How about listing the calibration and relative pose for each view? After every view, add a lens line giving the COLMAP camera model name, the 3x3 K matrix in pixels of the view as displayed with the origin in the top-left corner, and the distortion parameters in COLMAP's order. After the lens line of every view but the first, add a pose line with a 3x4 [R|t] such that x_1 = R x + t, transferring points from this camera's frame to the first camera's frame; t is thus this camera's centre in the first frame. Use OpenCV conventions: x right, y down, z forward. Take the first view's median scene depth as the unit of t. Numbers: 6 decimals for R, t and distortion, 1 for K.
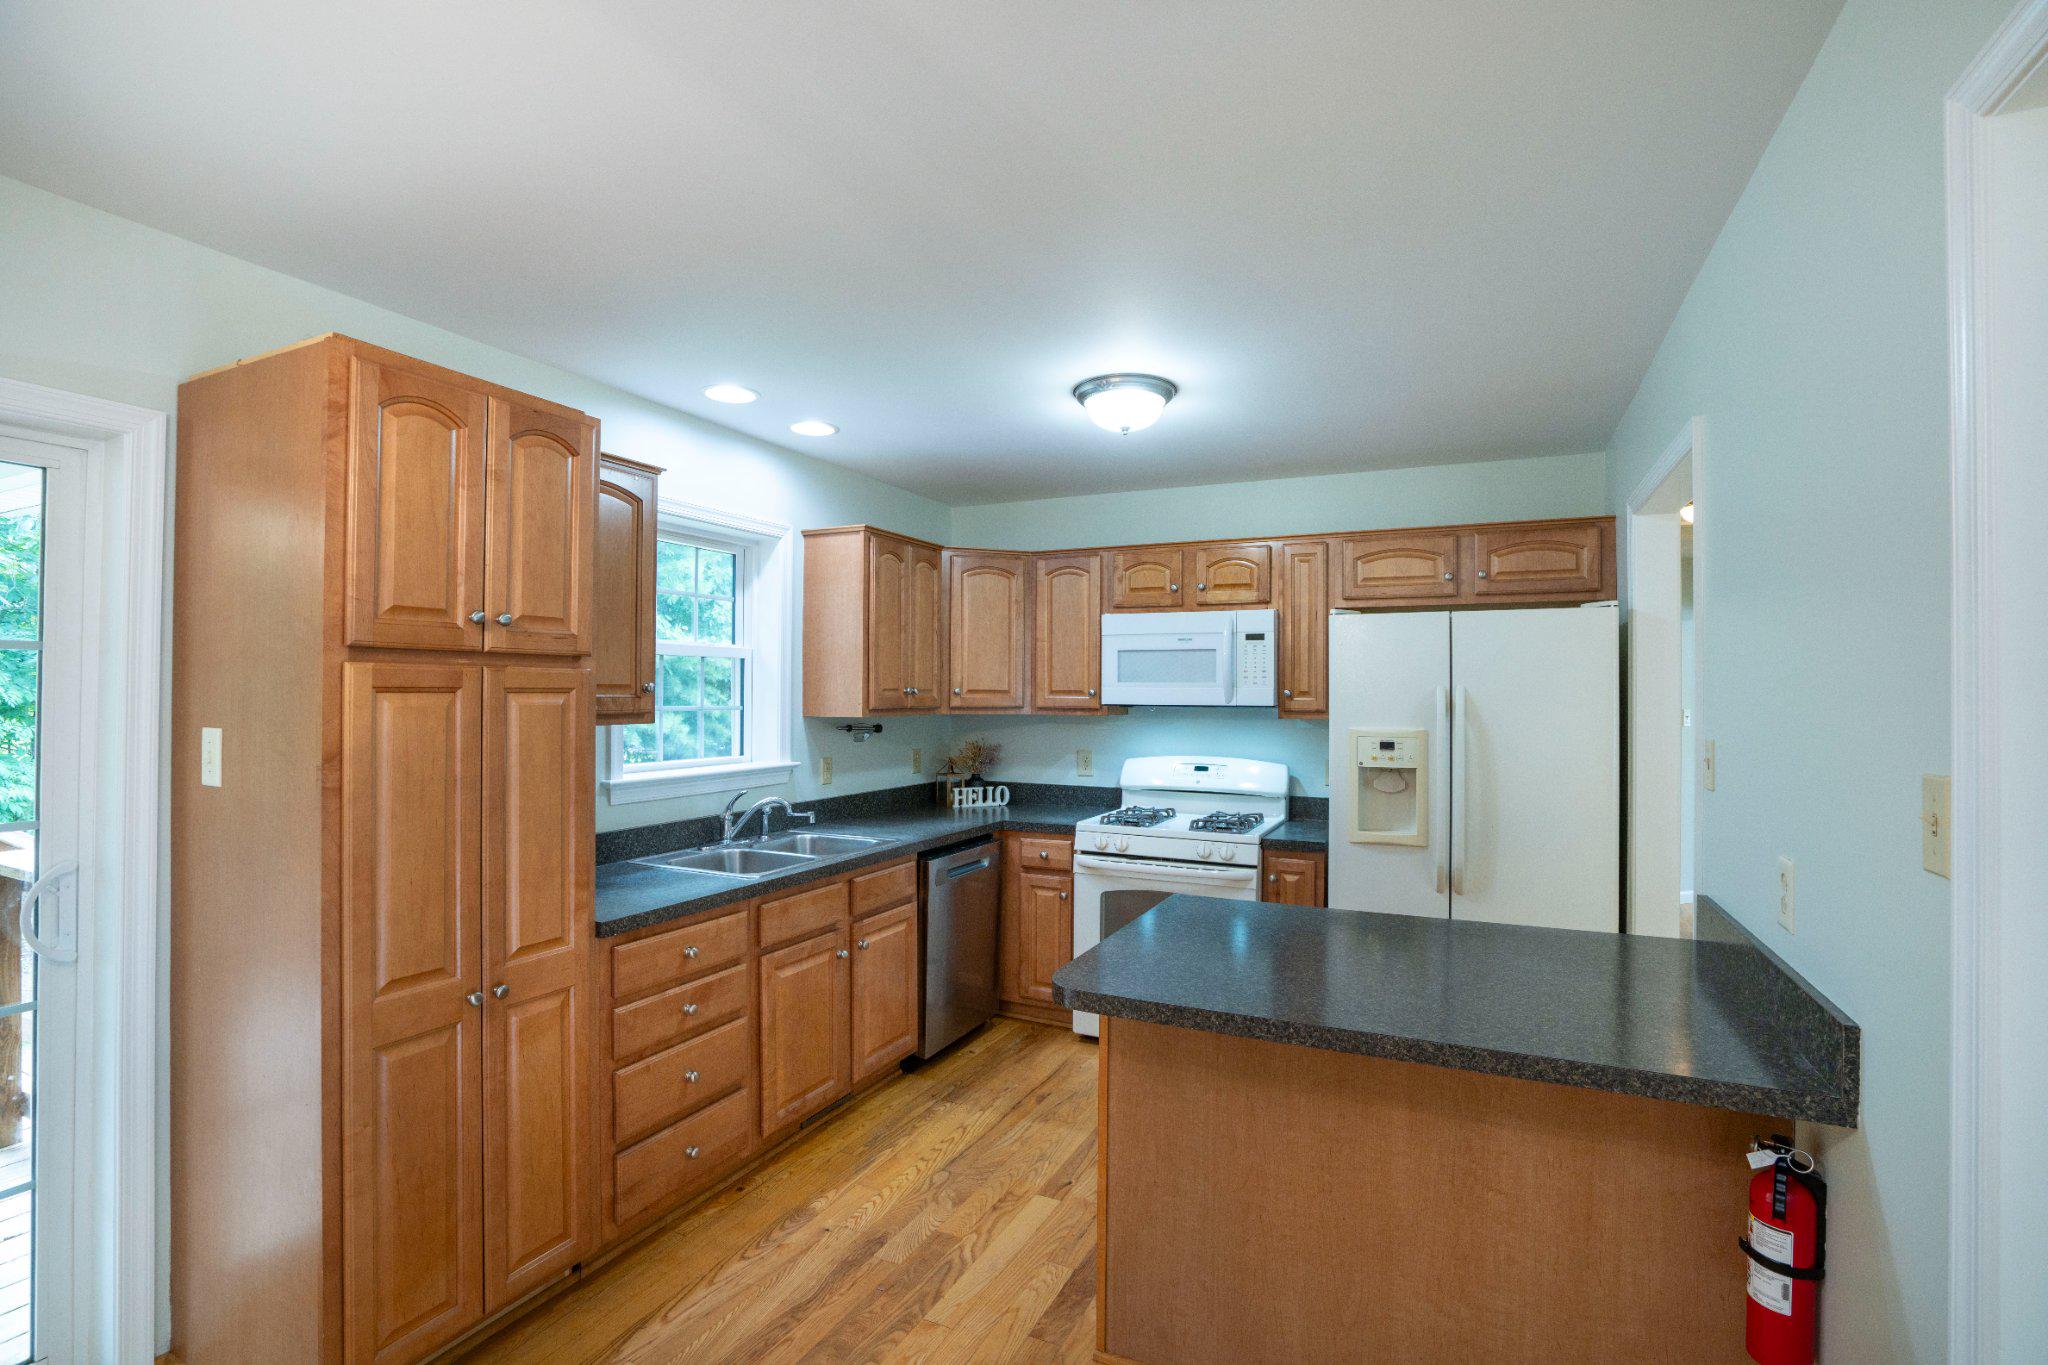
lens RADIAL K [[946.6, 0, 1021.5], [0, 946.6, 691.0], [0, 0, 1]] dist [-0.067841, 0.029526]
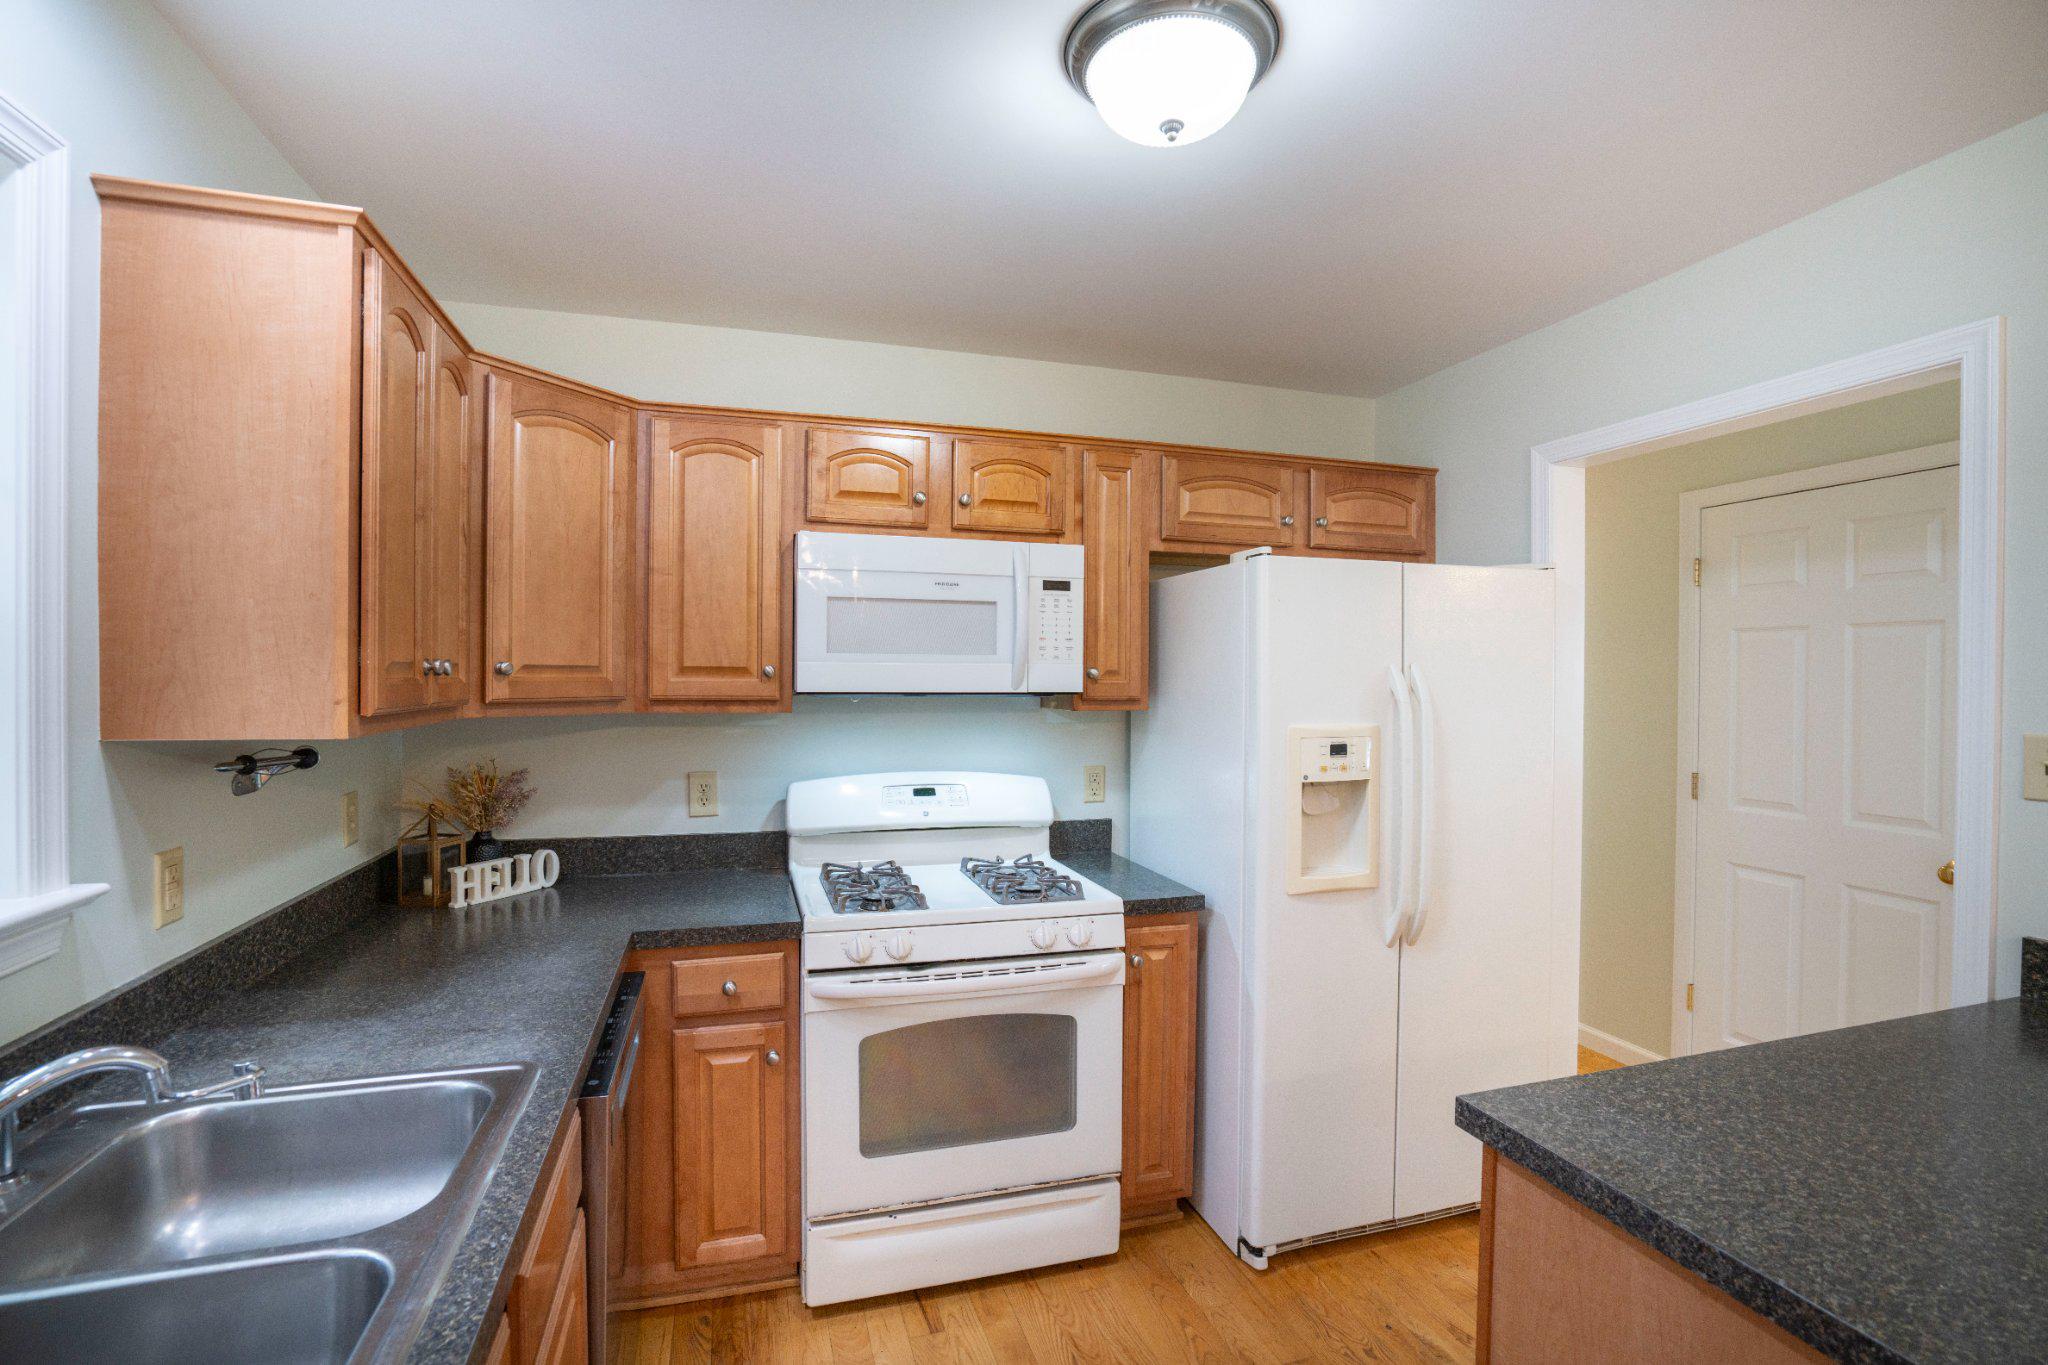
lens RADIAL K [[939.8, 0, 1014.8], [0, 939.8, 686.2], [0, 0, 1]] dist [-0.057865, 0.023373]
pose [[0.736886, -0.008775, 0.675960, -0.235331], [-0.003925, 0.999843, 0.017258, 0.000582], [-0.676006, -0.015371, 0.736736, 0.612844]]
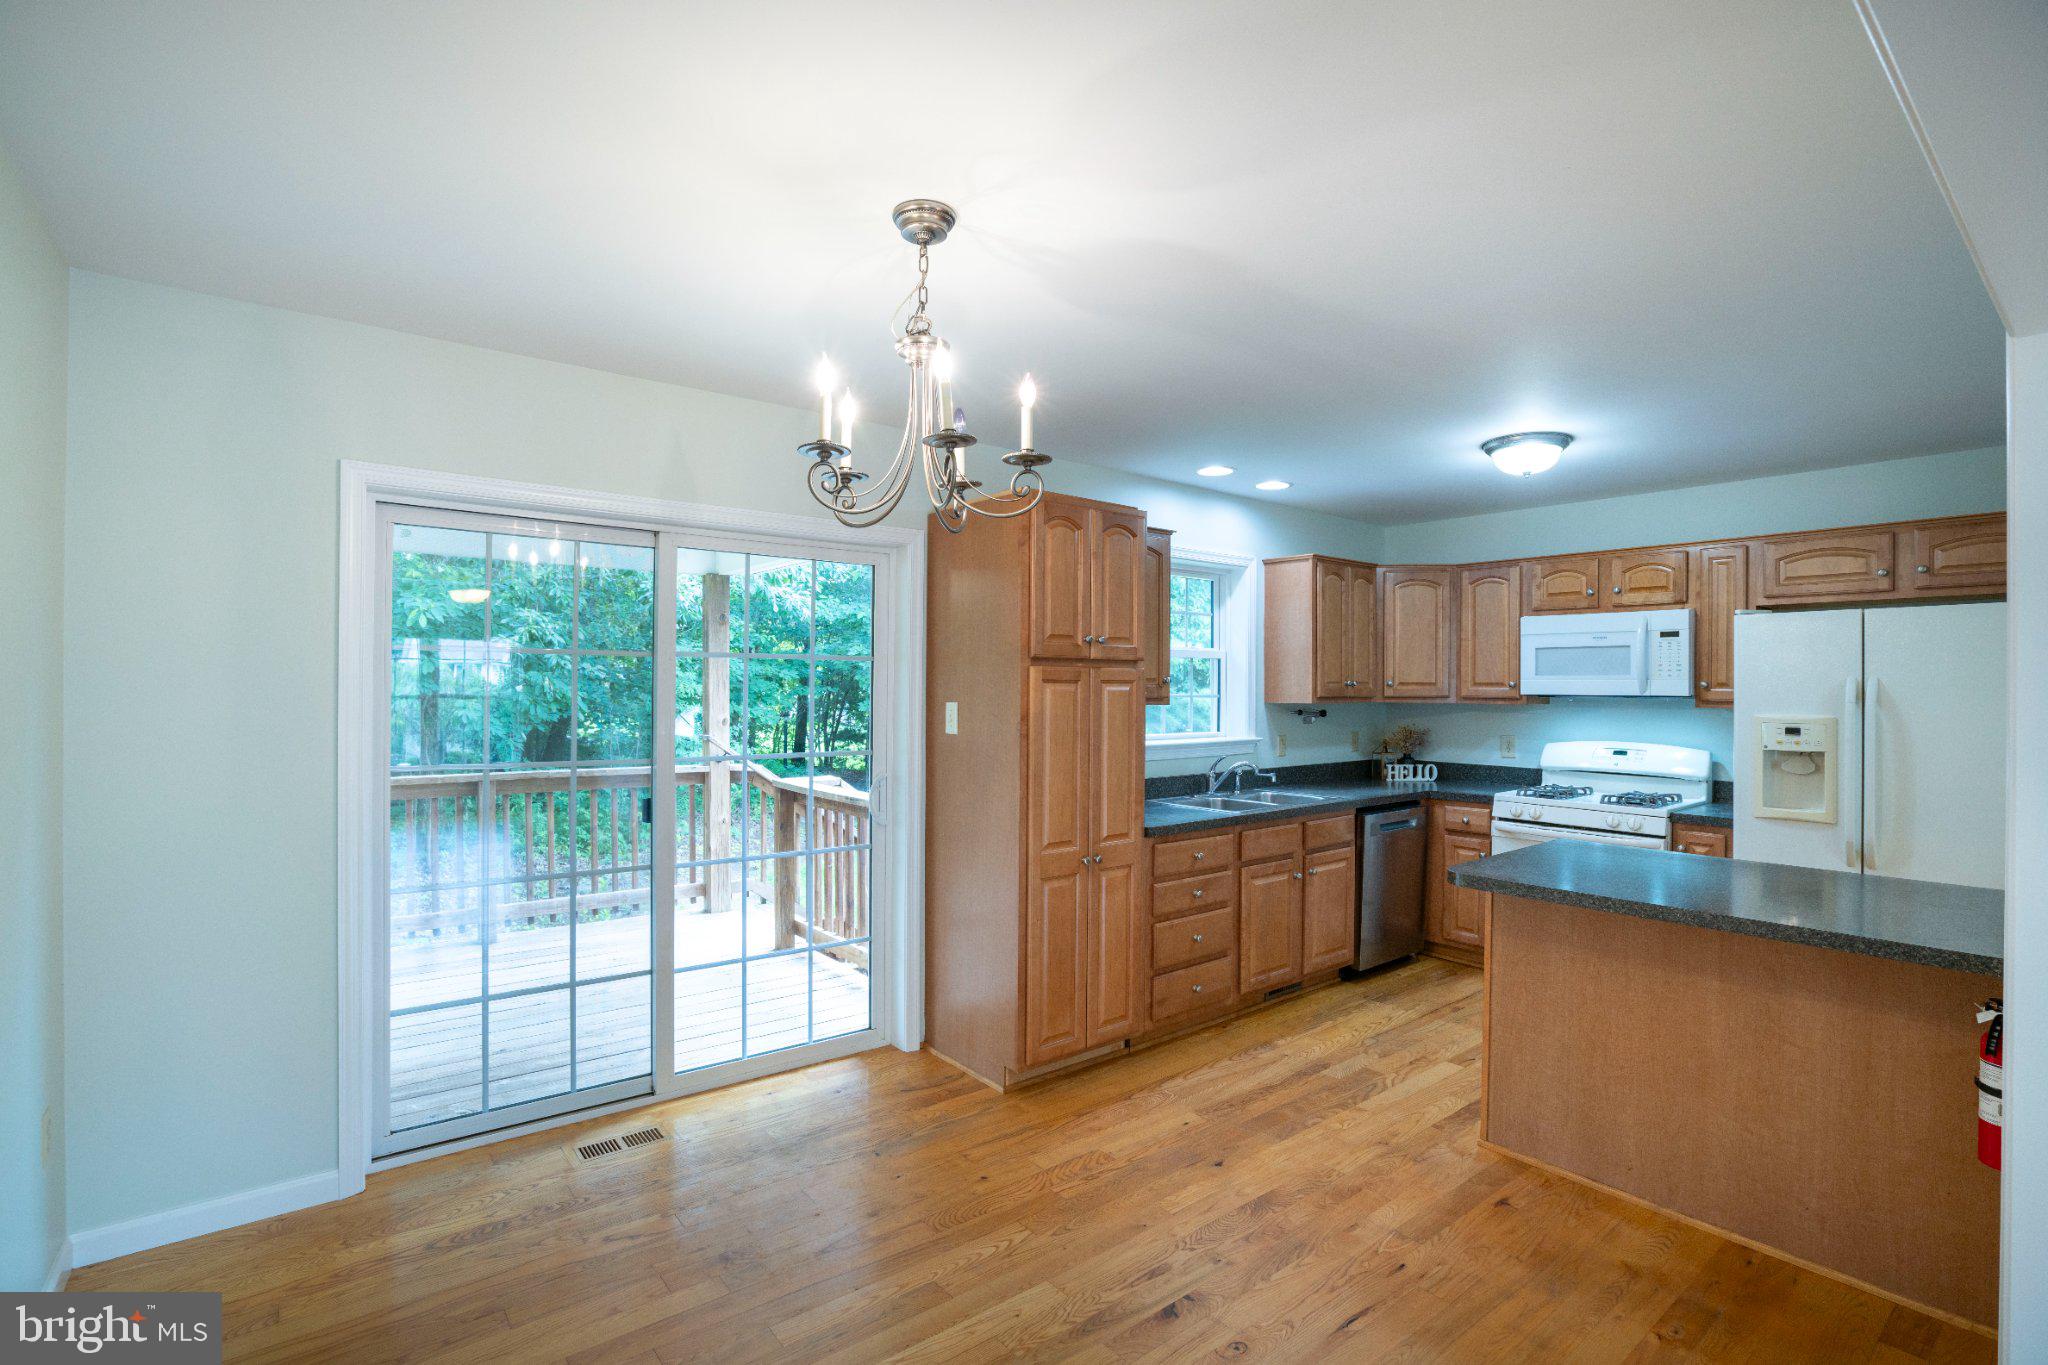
lens RADIAL K [[946.6, 0, 1021.5], [0, 946.6, 691.0], [0, 0, 1]] dist [-0.067841, 0.029526]
pose [[0.900493, 0.001698, -0.434867, 0.035791], [0.000661, 0.999986, 0.005272, 0.004034], [0.434869, -0.005035, 0.900479, -0.352973]]
